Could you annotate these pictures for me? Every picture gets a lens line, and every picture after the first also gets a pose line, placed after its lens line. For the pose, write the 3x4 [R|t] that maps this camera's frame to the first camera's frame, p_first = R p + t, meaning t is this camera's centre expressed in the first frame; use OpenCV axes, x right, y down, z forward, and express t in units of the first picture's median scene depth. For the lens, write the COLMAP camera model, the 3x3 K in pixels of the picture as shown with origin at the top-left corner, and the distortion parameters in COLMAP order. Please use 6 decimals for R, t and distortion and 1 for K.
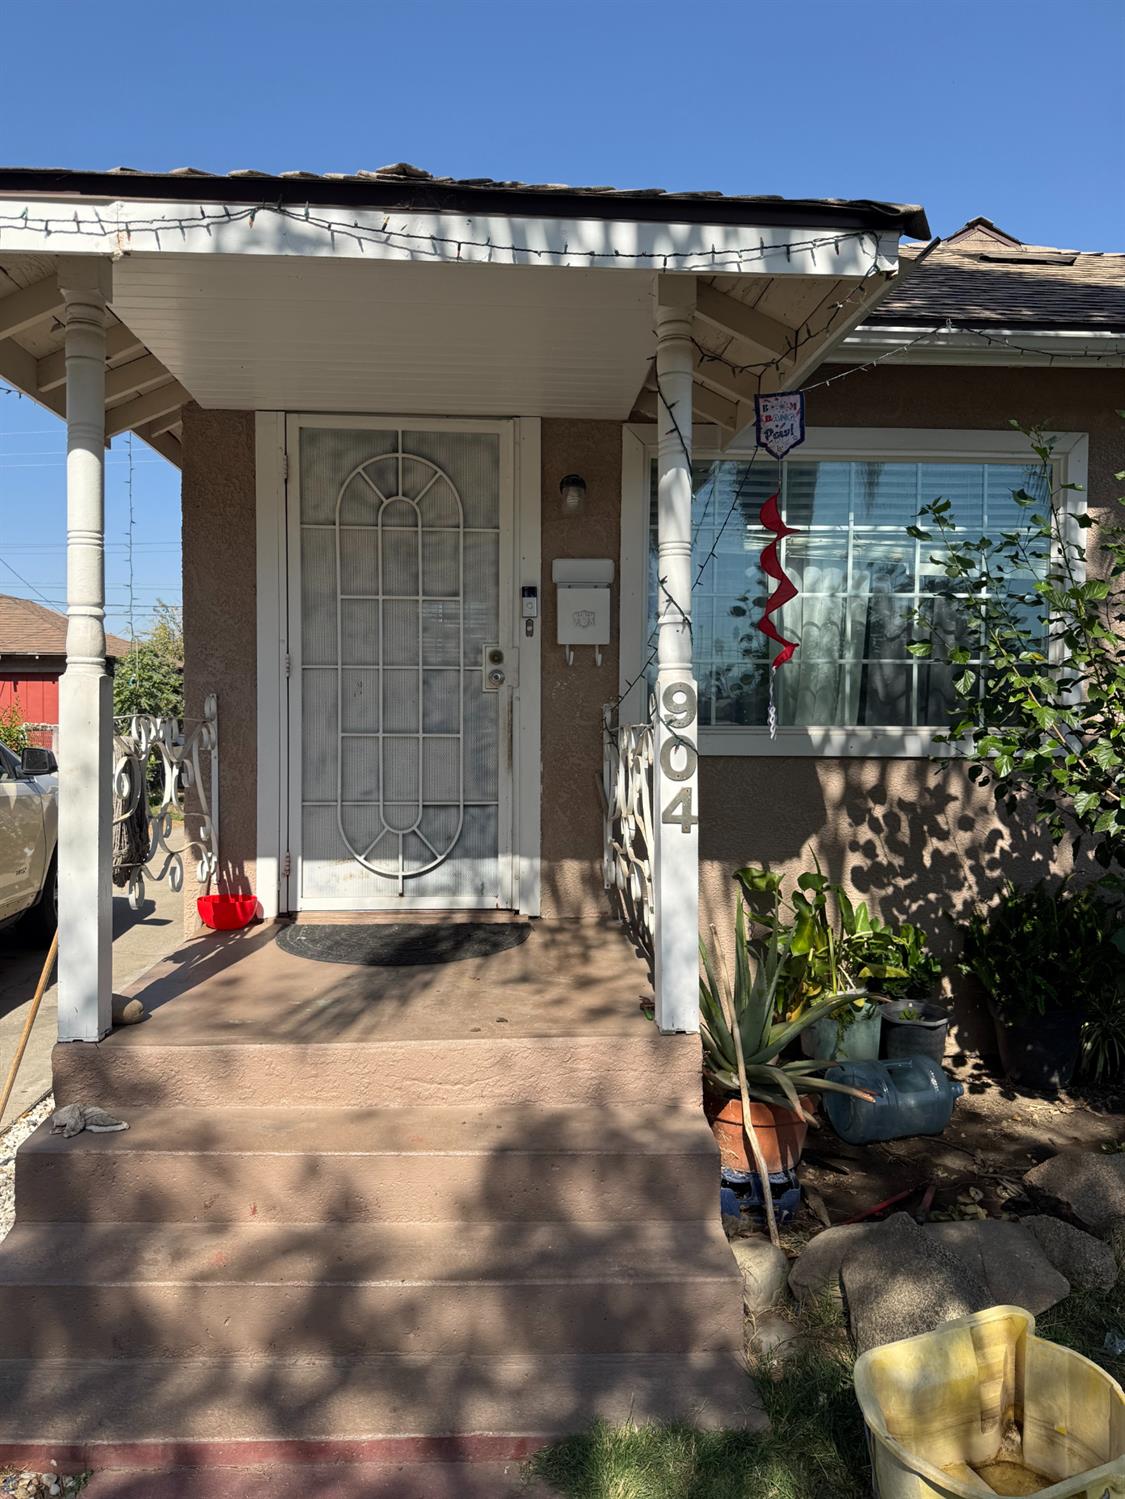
lens RADIAL K [[1038.2, 0, 558.4], [0, 1038.2, 756.0], [0, 0, 1]] dist [0.068158, -0.103685]
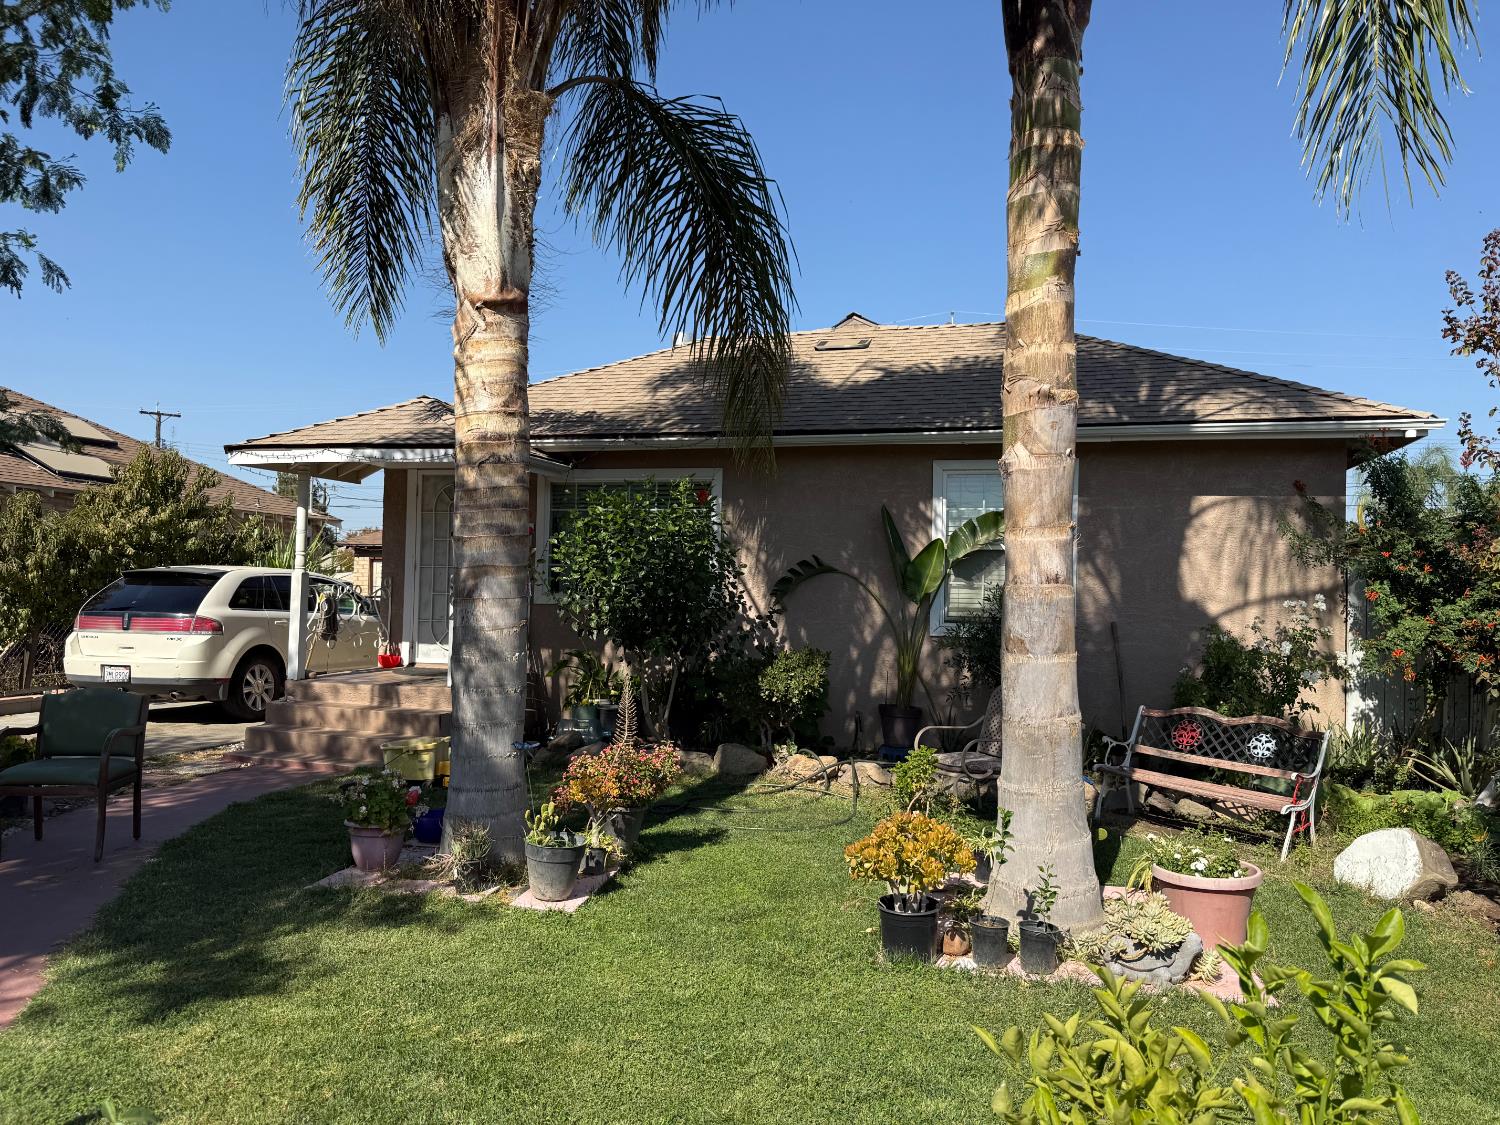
lens RADIAL K [[1038.9, 0, 750.5], [0, 1038.9, 569.2], [0, 0, 1]] dist [0.068158, -0.103685]
pose [[0.954031, 0.006460, -0.299637, 1.280753], [-0.026506, 0.997669, -0.062887, 0.059515], [0.298533, 0.067939, 0.951978, -1.183125]]
